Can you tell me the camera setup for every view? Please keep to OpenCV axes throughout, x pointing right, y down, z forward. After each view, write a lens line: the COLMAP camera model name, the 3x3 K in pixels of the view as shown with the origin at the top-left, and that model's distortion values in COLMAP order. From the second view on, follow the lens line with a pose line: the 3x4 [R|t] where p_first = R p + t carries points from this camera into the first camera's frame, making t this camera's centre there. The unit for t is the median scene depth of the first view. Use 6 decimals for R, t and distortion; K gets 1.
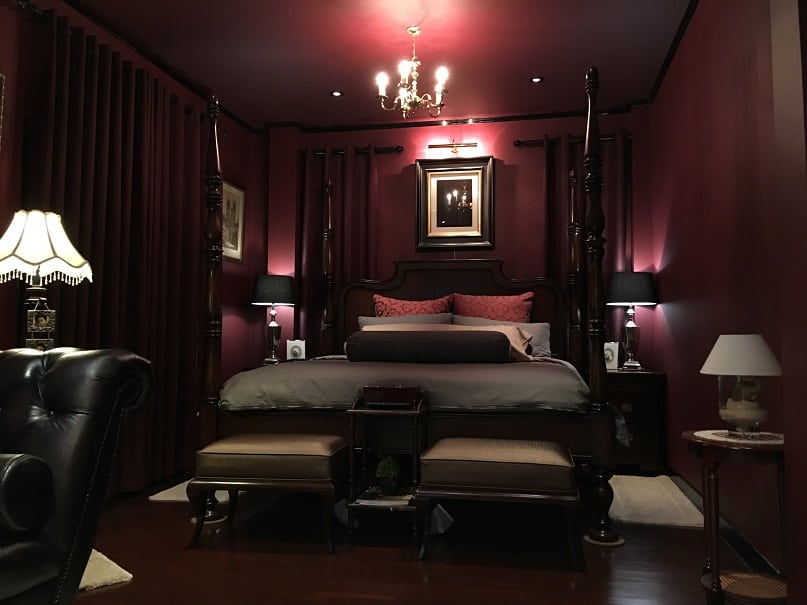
lens RADIAL K [[682.5, 0, 405.8], [0, 682.5, 283.4], [0, 0, 1]] dist [0.049595, -0.005025]
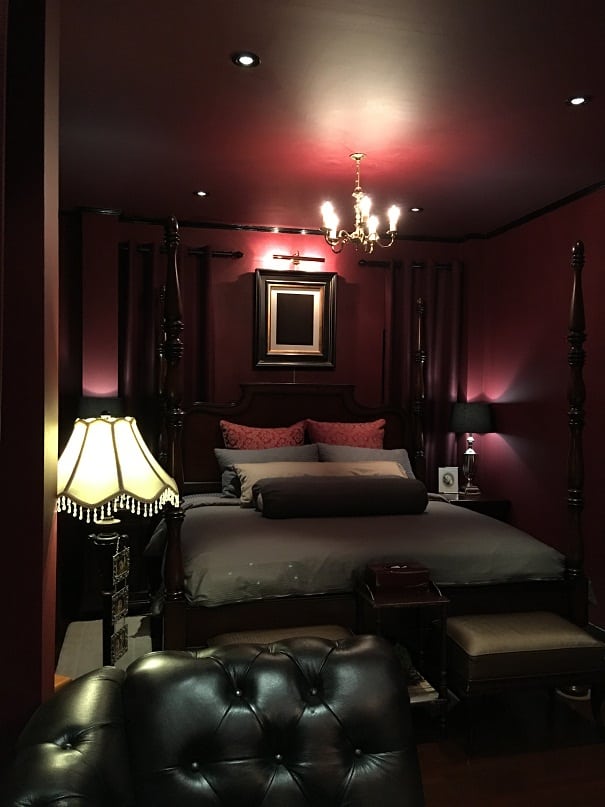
lens RADIAL K [[682.5, 0, 302.5], [0, 682.5, 403.5], [0, 0, 1]] dist [0.049595, -0.005025]
pose [[0.916104, -0.001818, 0.400935, -0.318238], [-0.039212, 0.994790, 0.094107, -0.097580], [-0.399018, -0.101933, 0.911260, 0.133129]]
